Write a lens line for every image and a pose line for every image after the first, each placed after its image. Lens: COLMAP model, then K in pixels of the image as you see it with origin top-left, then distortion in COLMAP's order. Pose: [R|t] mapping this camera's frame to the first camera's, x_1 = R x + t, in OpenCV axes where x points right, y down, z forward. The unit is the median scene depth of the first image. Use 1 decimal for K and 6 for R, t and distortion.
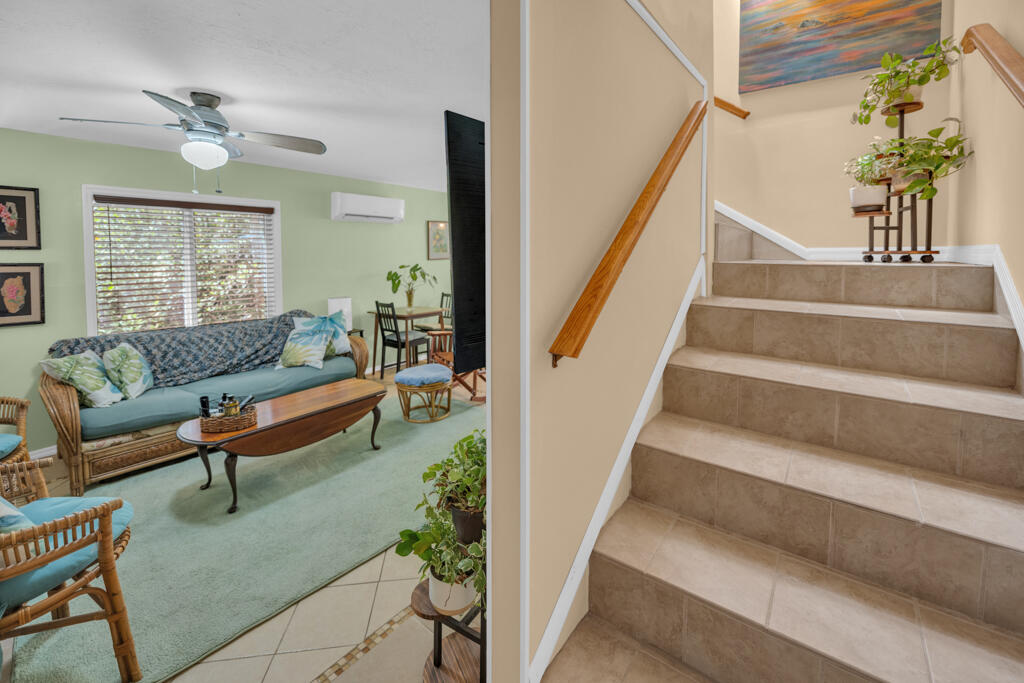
lens RADIAL K [[433.1, 0, 507.5], [0, 433.1, 273.3], [0, 0, 1]] dist [-0.001965, -0.000379]
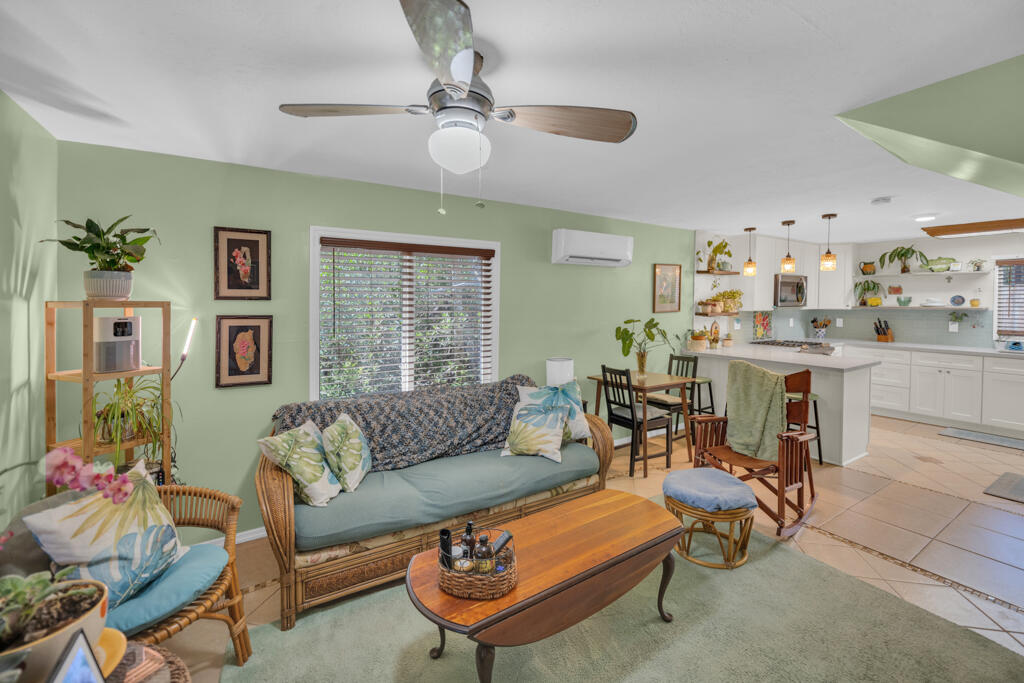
lens RADIAL K [[434.8, 0, 520.9], [0, 434.8, 308.9], [0, 0, 1]] dist [-0.001495, -0.000252]
pose [[0.943824, 0.007063, -0.330373, -0.268879], [-0.018241, 0.999361, -0.030747, -0.016665], [0.329944, 0.035046, 0.943350, 0.292997]]
